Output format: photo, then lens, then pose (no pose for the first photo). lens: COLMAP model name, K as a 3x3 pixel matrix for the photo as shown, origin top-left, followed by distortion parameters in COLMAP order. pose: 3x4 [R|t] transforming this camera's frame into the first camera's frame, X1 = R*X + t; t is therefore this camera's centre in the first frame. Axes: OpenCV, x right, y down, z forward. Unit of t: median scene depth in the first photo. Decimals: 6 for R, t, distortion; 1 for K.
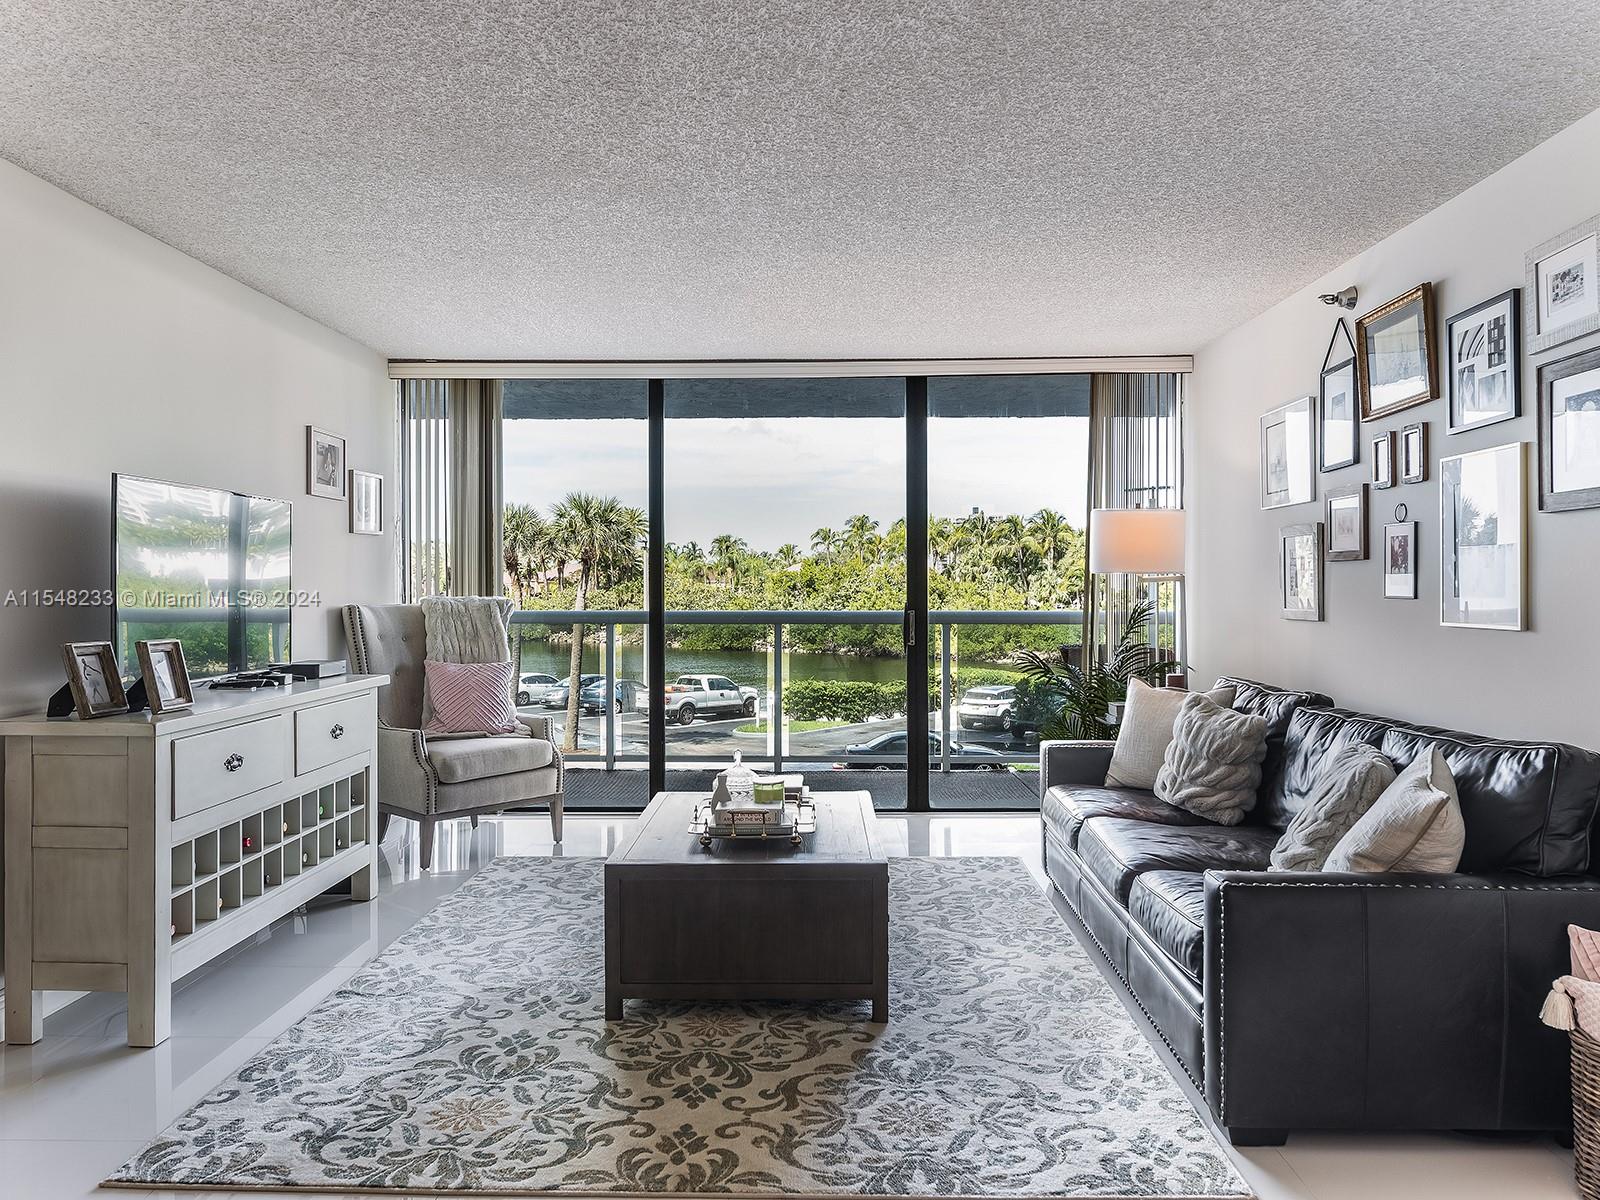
lens RADIAL K [[1168.4, 0, 765.9], [0, 1168.4, 599.1], [0, 0, 1]] dist [-0.006981, -0.004380]
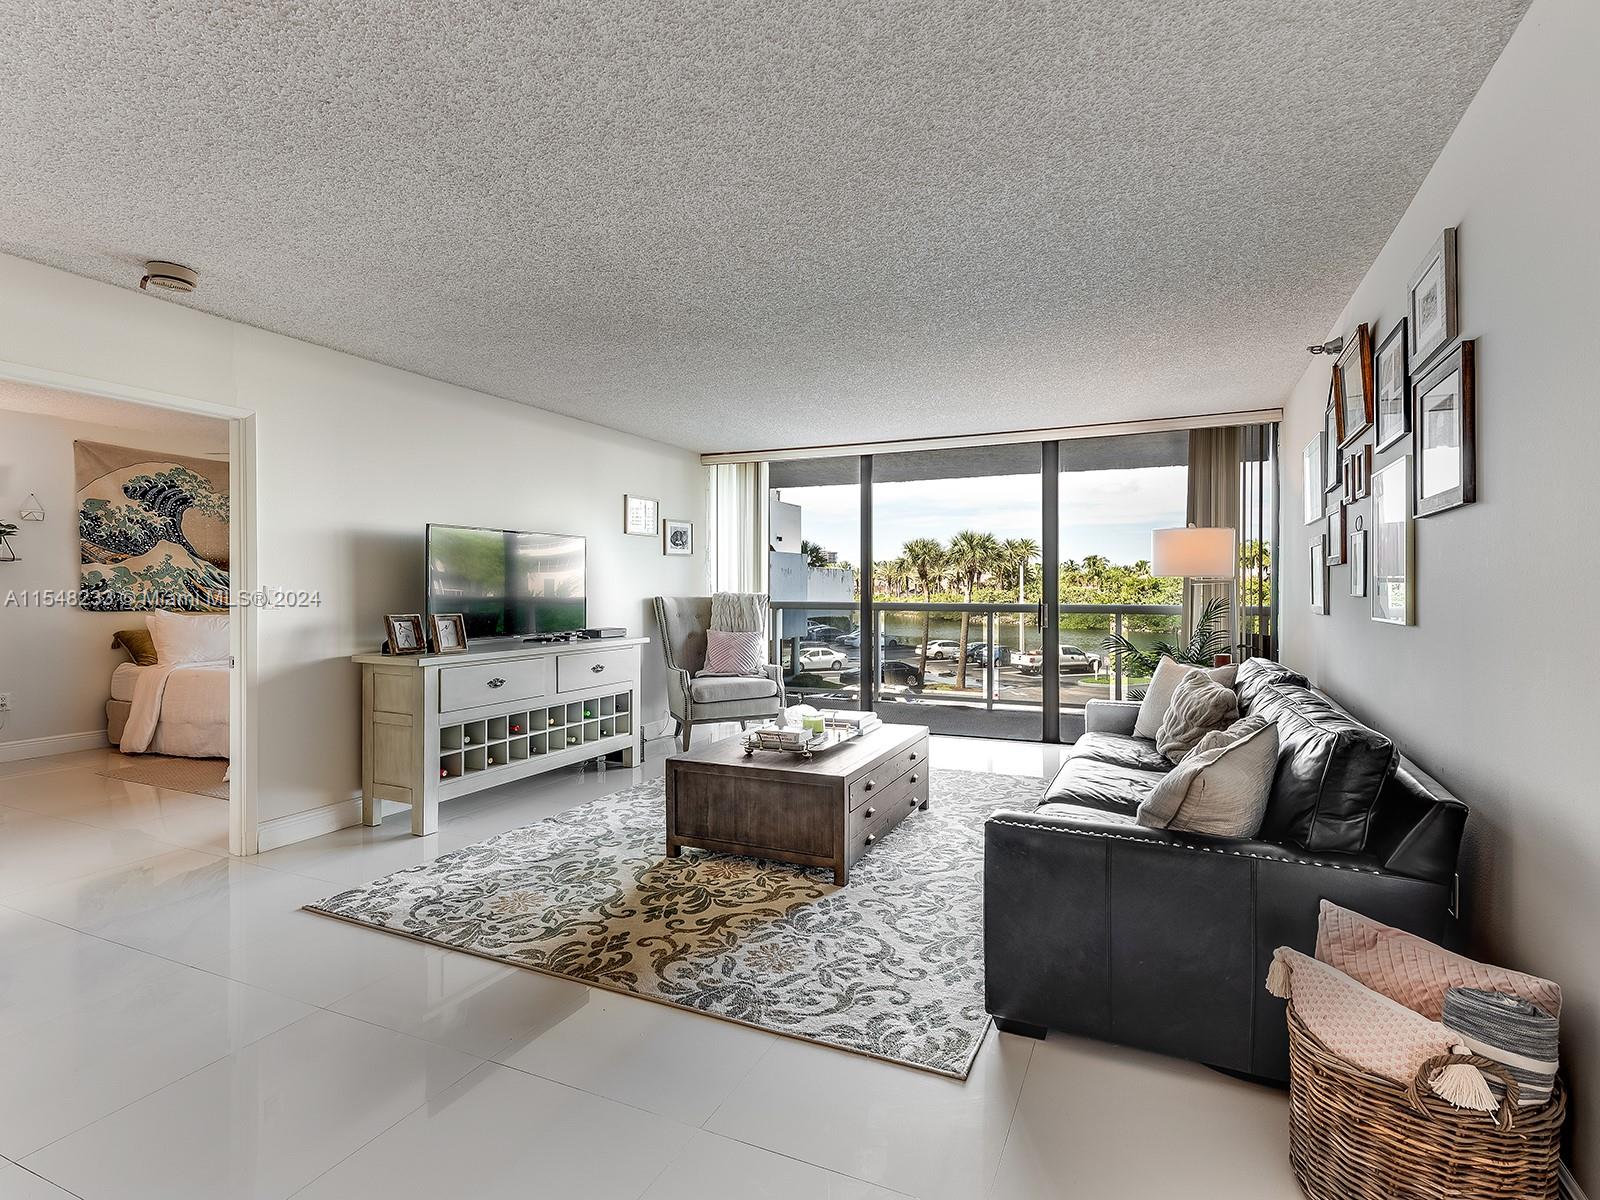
lens RADIAL K [[709.4, 0, 807.0], [0, 709.4, 597.9], [0, 0, 1]] dist [0.002679, 0.000191]
pose [[0.926509, 0.007637, -0.376195, 0.408242], [-0.006462, 0.999970, 0.004384, 0.002259], [0.376217, -0.001630, 0.926530, 0.178974]]
